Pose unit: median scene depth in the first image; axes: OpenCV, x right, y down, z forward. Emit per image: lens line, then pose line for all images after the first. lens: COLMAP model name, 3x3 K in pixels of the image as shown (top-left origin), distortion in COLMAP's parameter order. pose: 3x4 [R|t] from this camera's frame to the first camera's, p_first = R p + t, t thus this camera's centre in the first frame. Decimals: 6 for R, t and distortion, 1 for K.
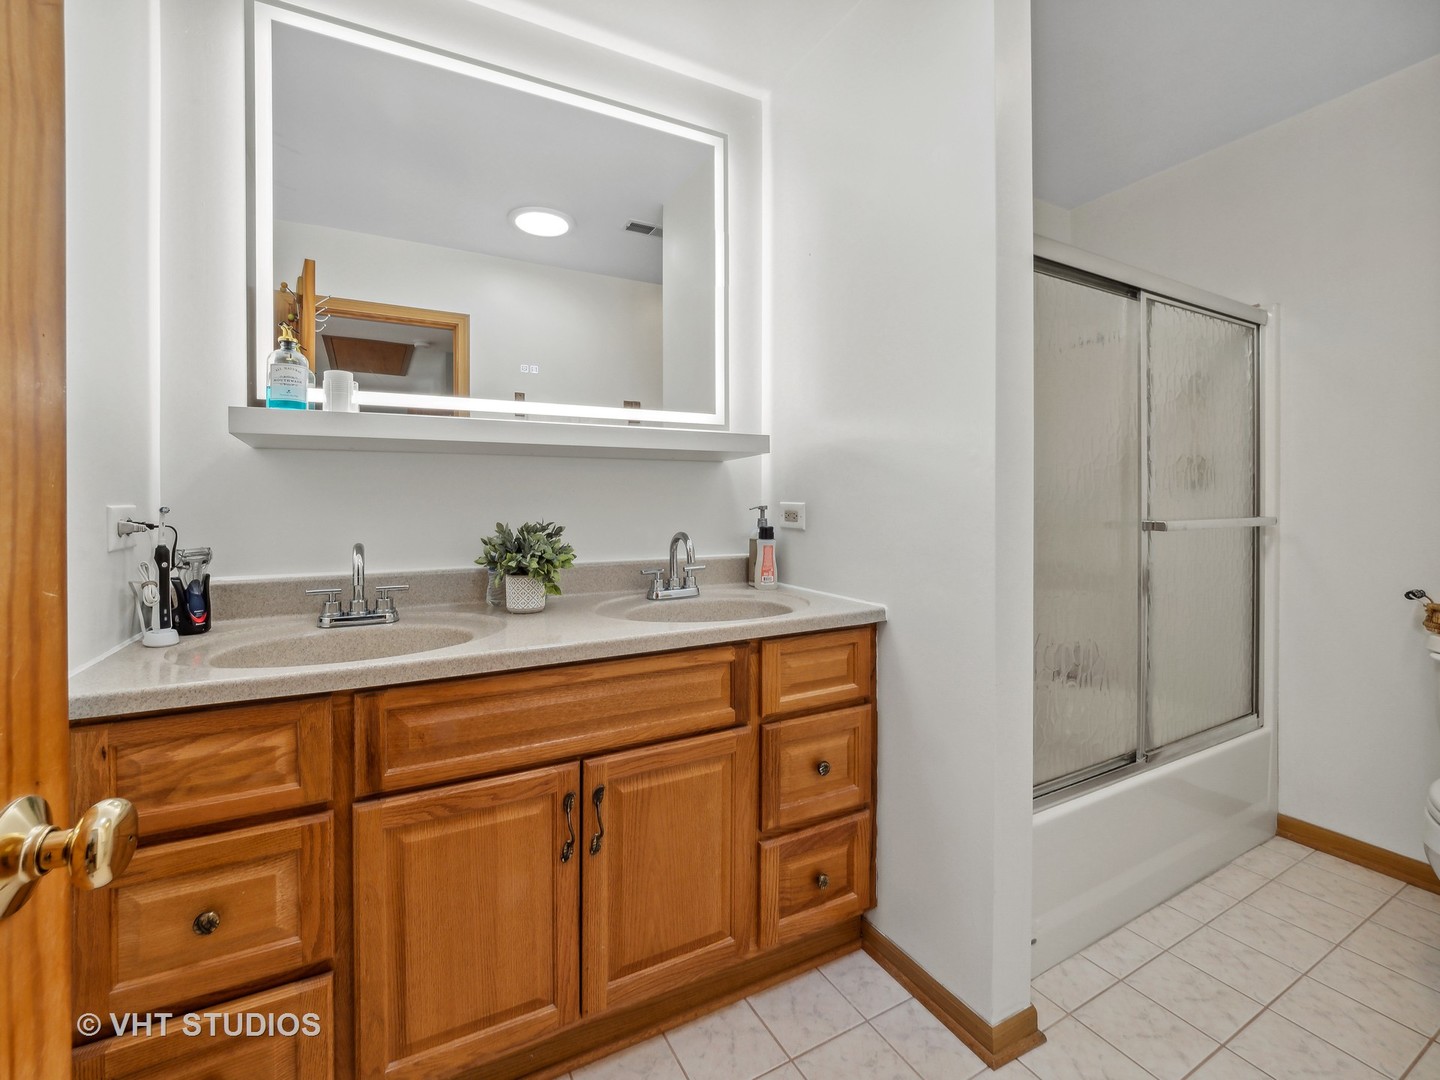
lens RADIAL K [[619.3, 0, 708.1], [0, 619.3, 518.8], [0, 0, 1]] dist [-0.002364, -0.000464]
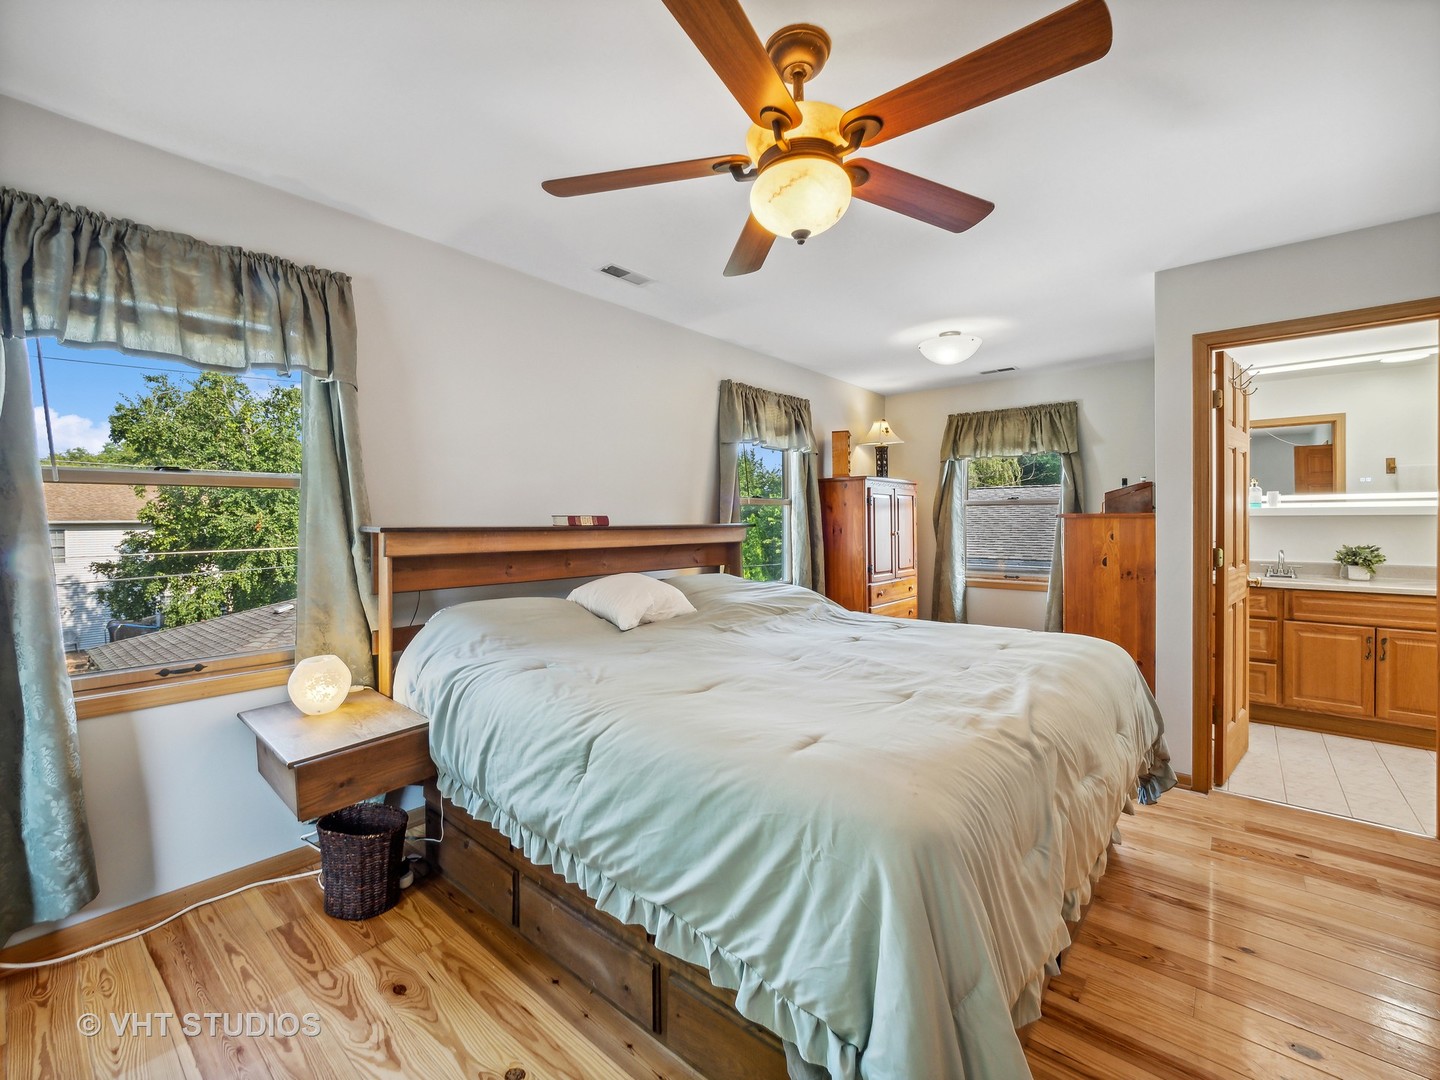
lens RADIAL K [[619.3, 0, 708.1], [0, 619.3, 518.8], [0, 0, 1]] dist [-0.002364, -0.000464]
pose [[0.358732, -0.002324, -0.933438, 1.410488], [-0.013048, 0.999887, -0.007504, -0.060877], [0.933349, 0.014872, 0.358661, -3.051214]]
